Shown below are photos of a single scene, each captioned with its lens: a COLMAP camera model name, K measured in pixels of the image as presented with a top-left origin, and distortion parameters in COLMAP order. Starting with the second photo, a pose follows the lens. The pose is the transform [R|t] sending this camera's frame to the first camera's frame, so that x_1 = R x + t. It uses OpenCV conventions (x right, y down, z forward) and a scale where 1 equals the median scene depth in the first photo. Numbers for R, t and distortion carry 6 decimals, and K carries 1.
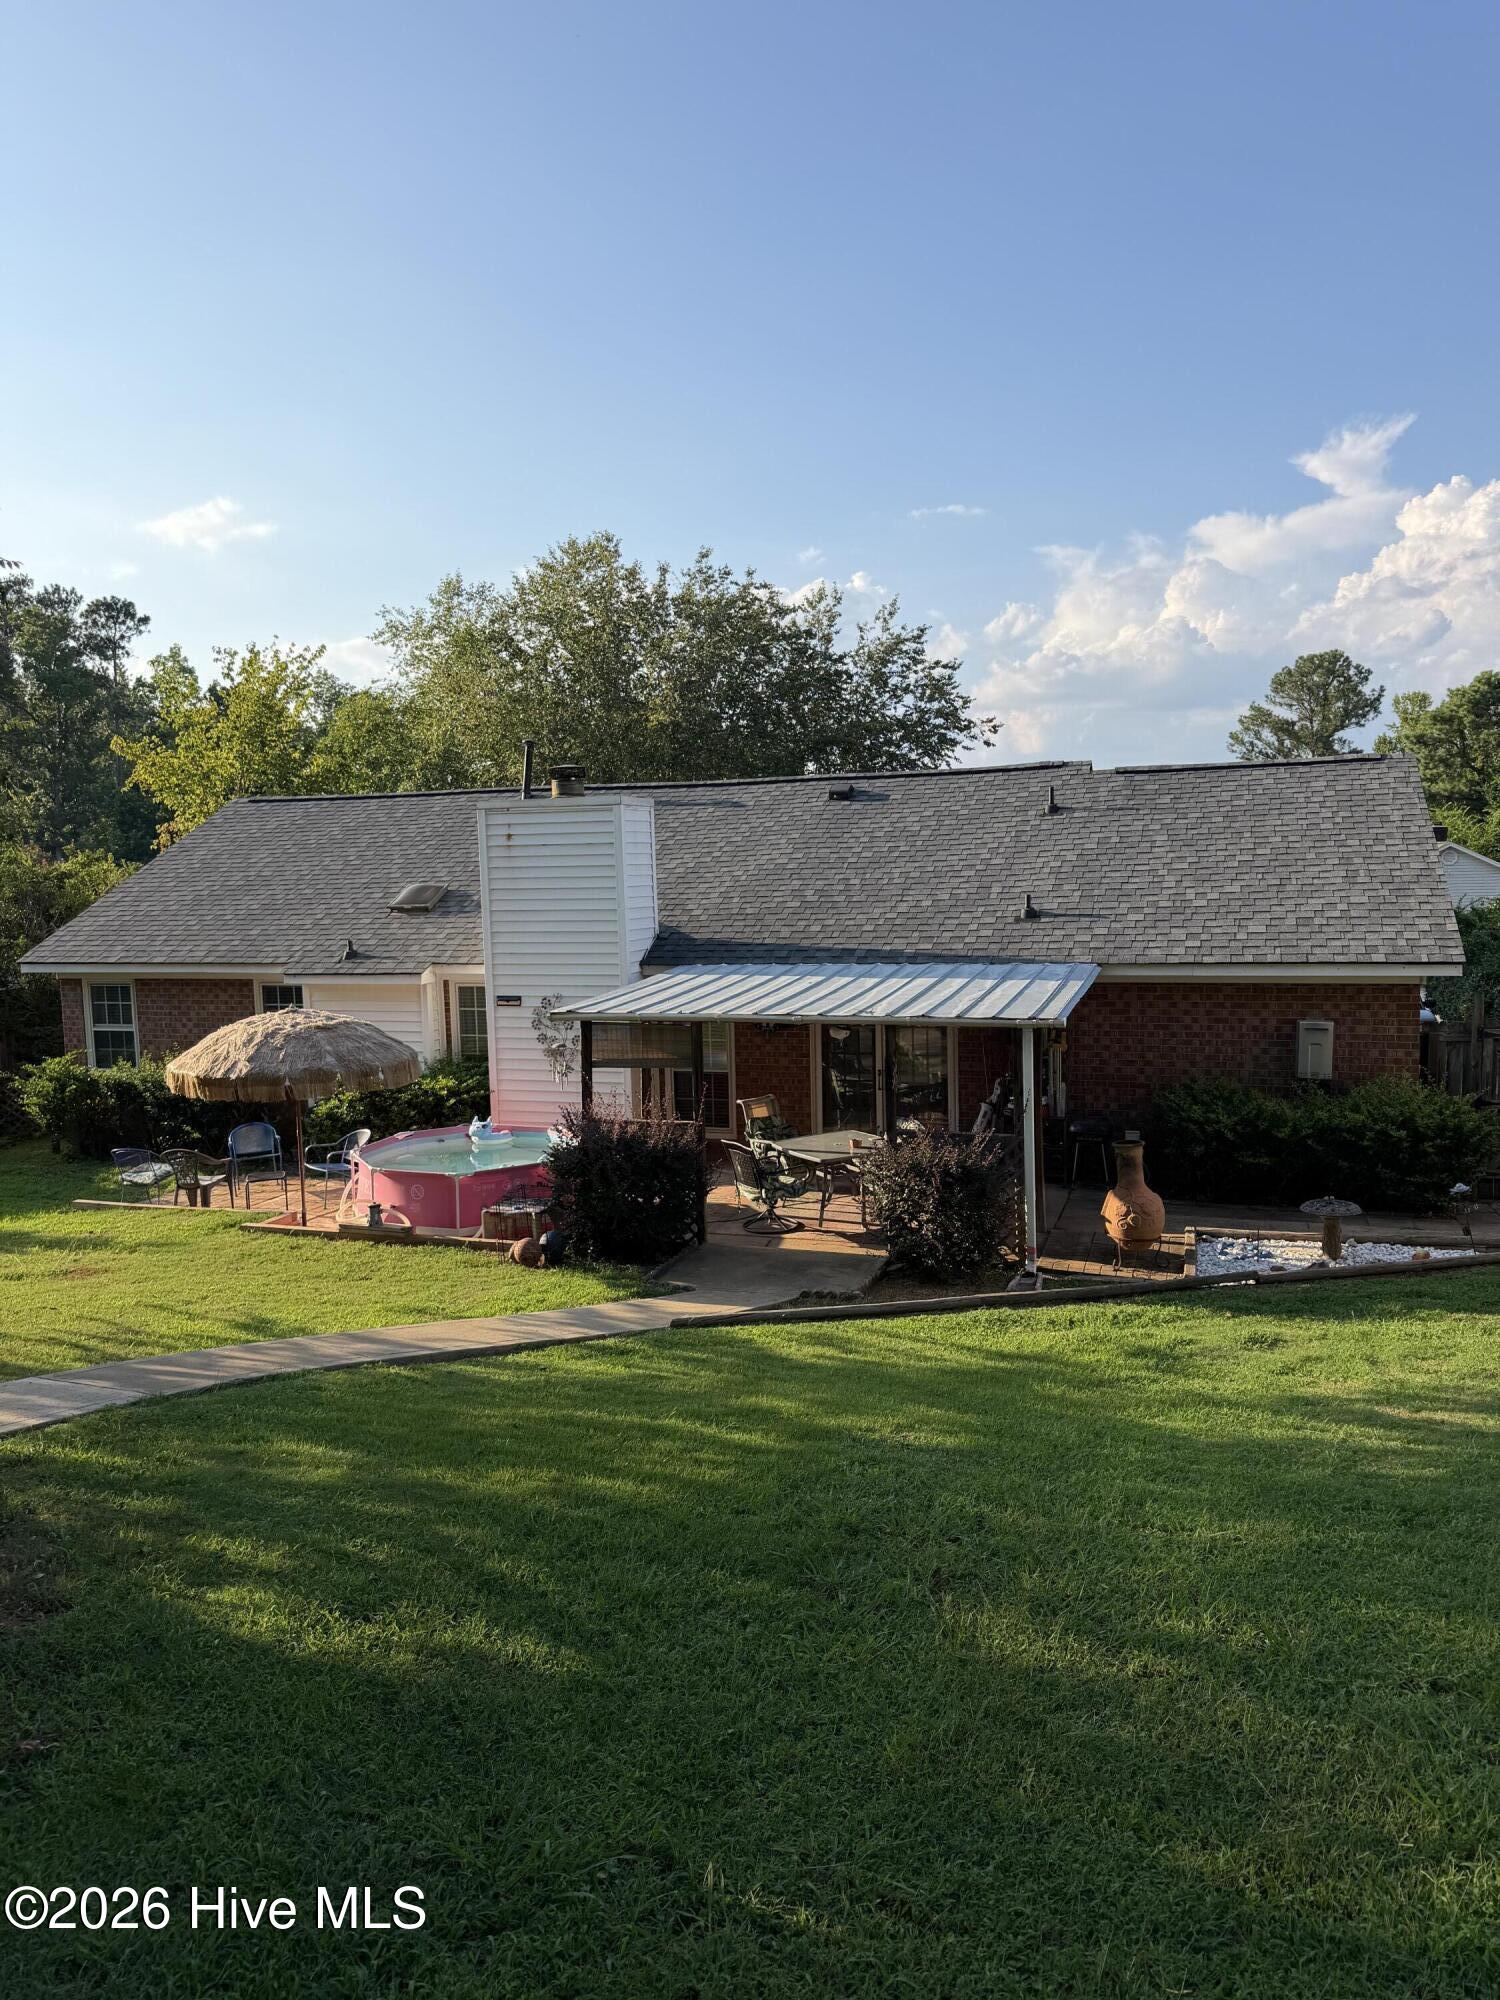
lens RADIAL K [[1384.7, 0, 750.0], [0, 1384.7, 1000.0], [0, 0, 1]] dist [0.180409, -0.400505]
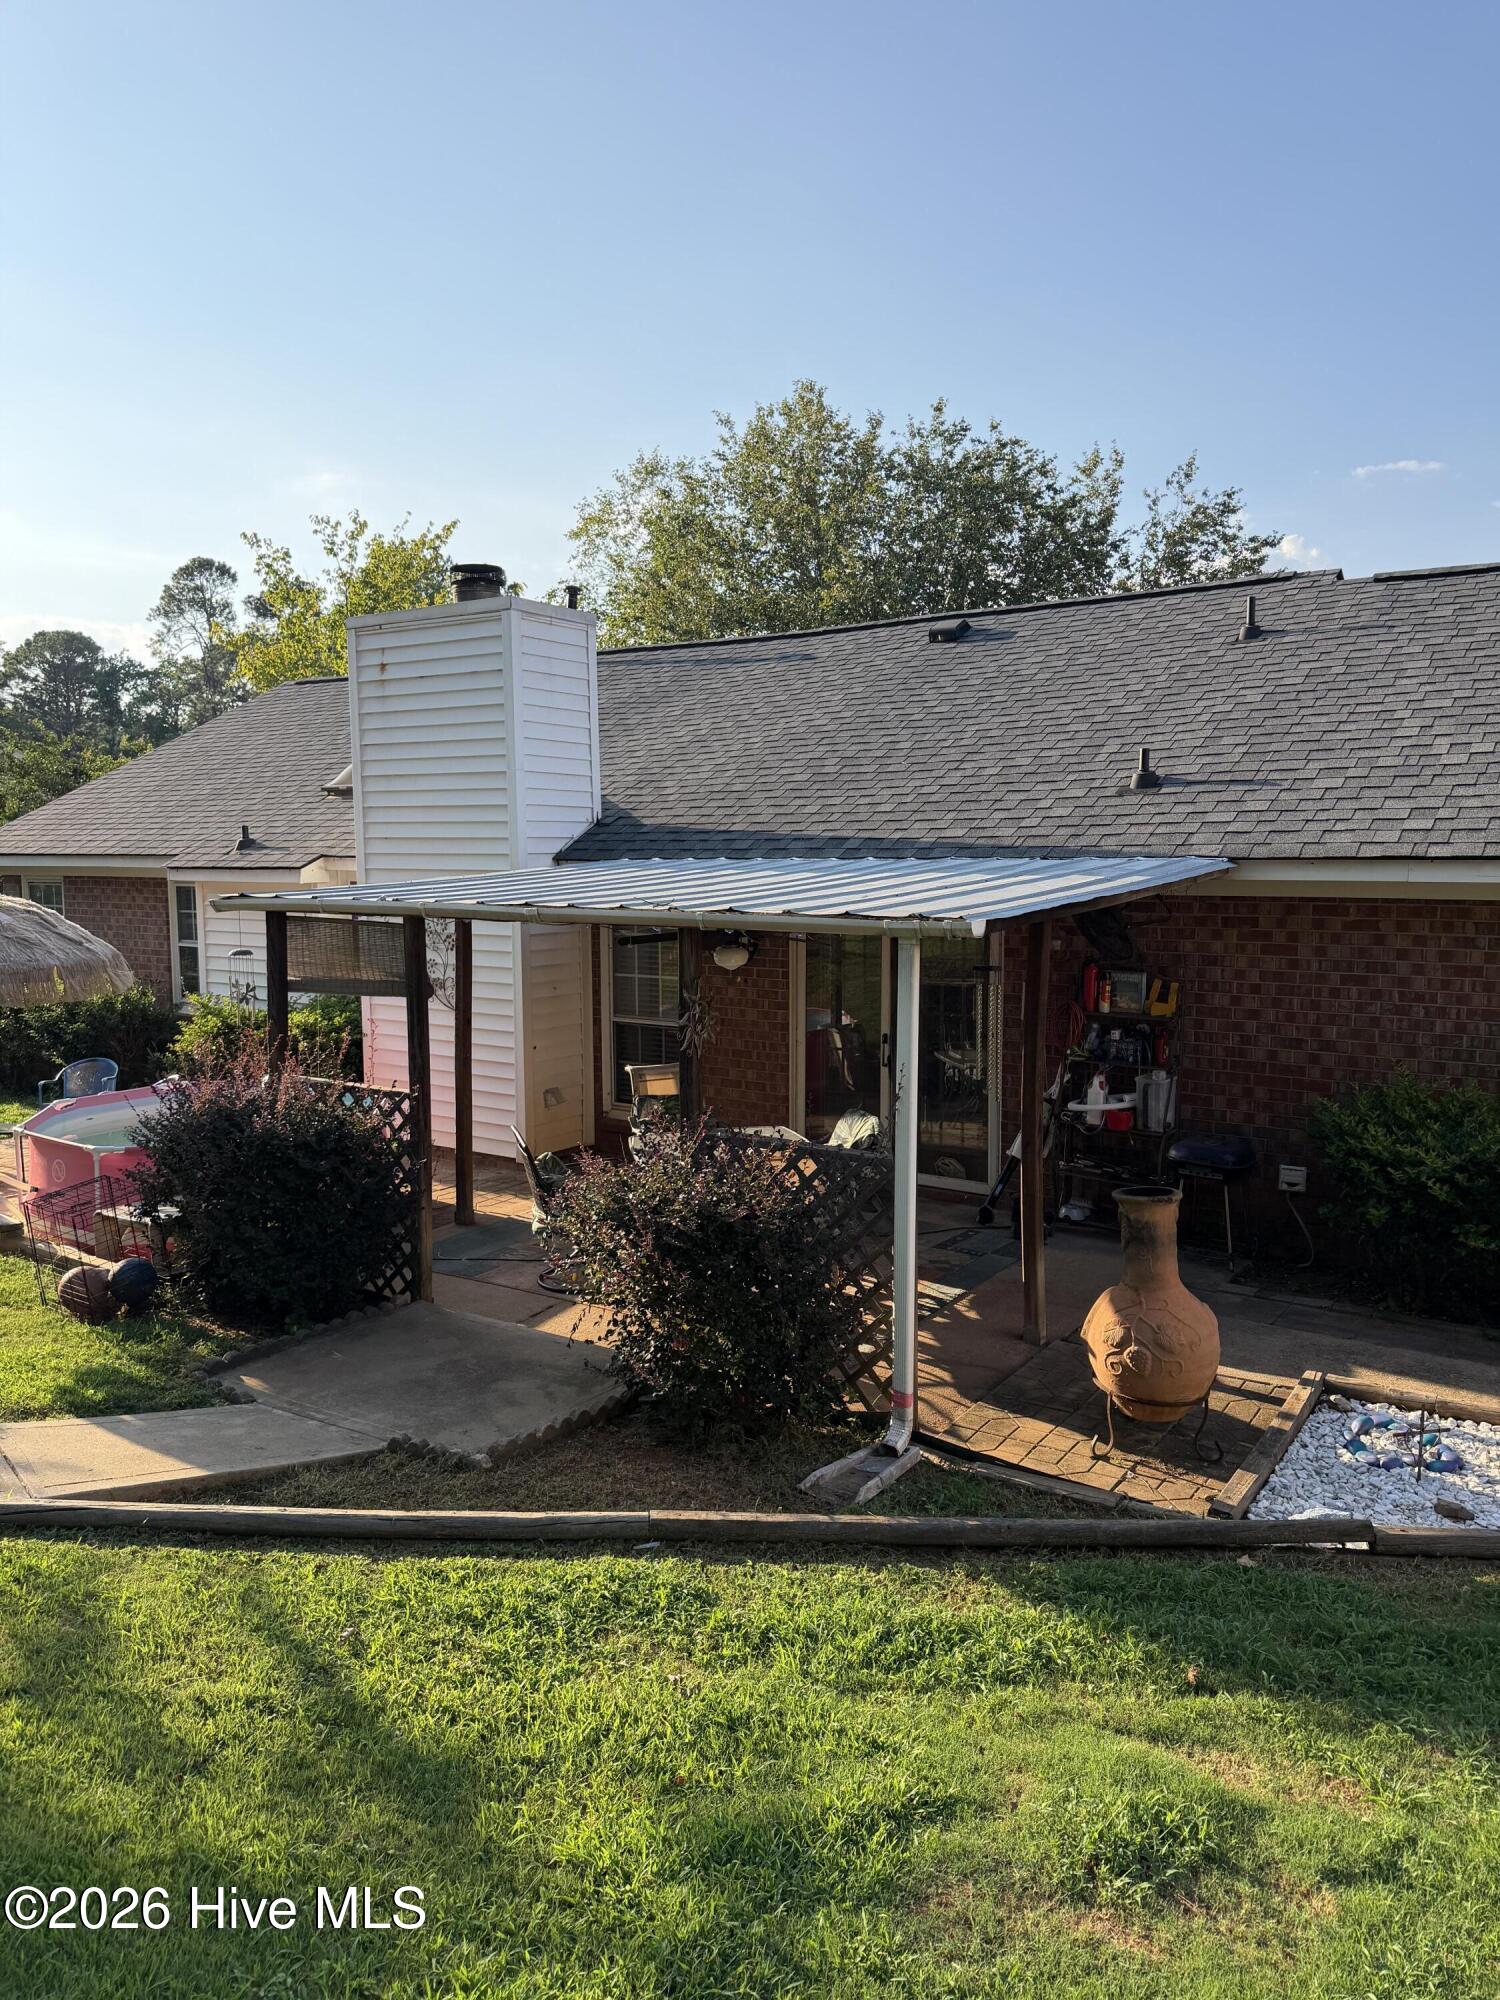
lens RADIAL K [[1384.7, 0, 750.0], [0, 1384.7, 1000.0], [0, 0, 1]] dist [0.180409, -0.400505]
pose [[0.961797, 0.051156, -0.268941, 0.213649], [-0.047548, 0.998670, 0.019917, 0.026934], [0.269602, -0.006368, 0.962951, 0.406439]]
